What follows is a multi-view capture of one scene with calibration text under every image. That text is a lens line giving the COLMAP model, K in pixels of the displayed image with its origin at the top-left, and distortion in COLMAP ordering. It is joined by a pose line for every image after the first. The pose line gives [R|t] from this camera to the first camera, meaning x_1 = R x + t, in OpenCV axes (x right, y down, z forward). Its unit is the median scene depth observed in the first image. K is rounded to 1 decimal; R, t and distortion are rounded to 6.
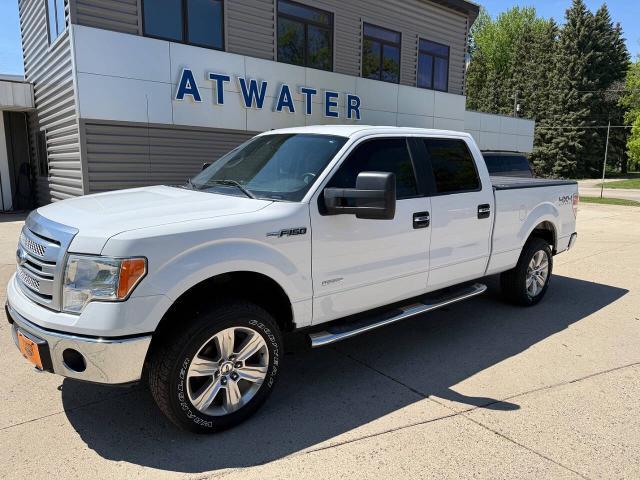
lens RADIAL K [[444.9, 0, 320.0], [0, 444.9, 240.0], [0, 0, 1]] dist [0.094147, -0.142227]
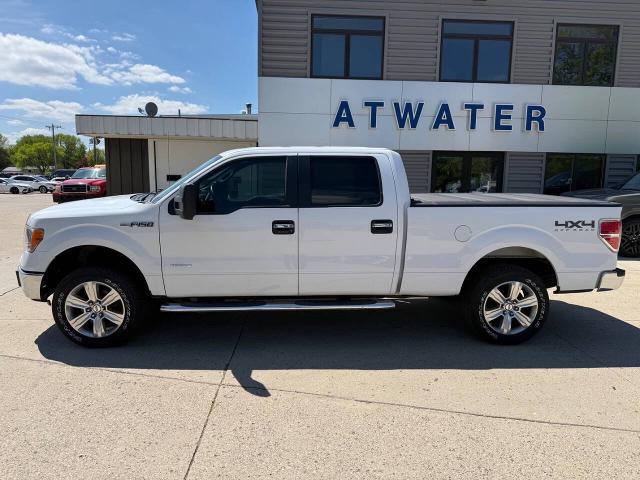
lens RADIAL K [[449.1, 0, 321.5], [0, 449.1, 237.9], [0, 0, 1]] dist [0.057389, -0.077052]
pose [[0.804918, 0.078679, -0.588147, 0.672282], [-0.105398, 0.994367, -0.011223, -0.010125], [0.583950, 0.071023, 0.808676, 0.088019]]
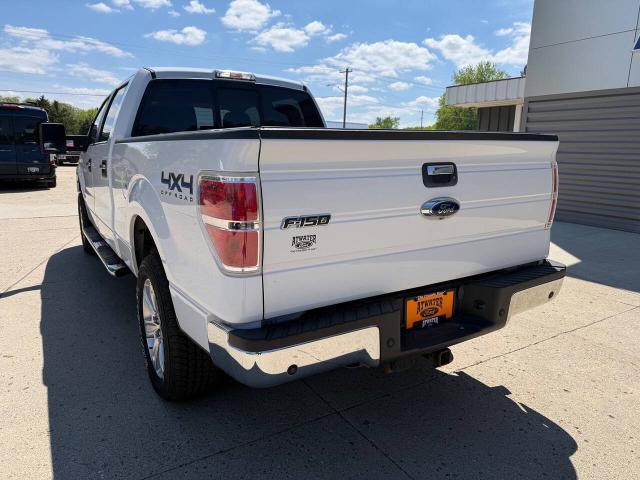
lens RADIAL K [[449.1, 0, 321.5], [0, 449.1, 237.9], [0, 0, 1]] dist [0.057389, -0.077052]
pose [[-0.131834, 0.175678, -0.975580, 0.883949], [-0.189855, 0.961476, 0.198794, -0.140303], [0.972921, 0.211427, -0.093402, 1.165499]]
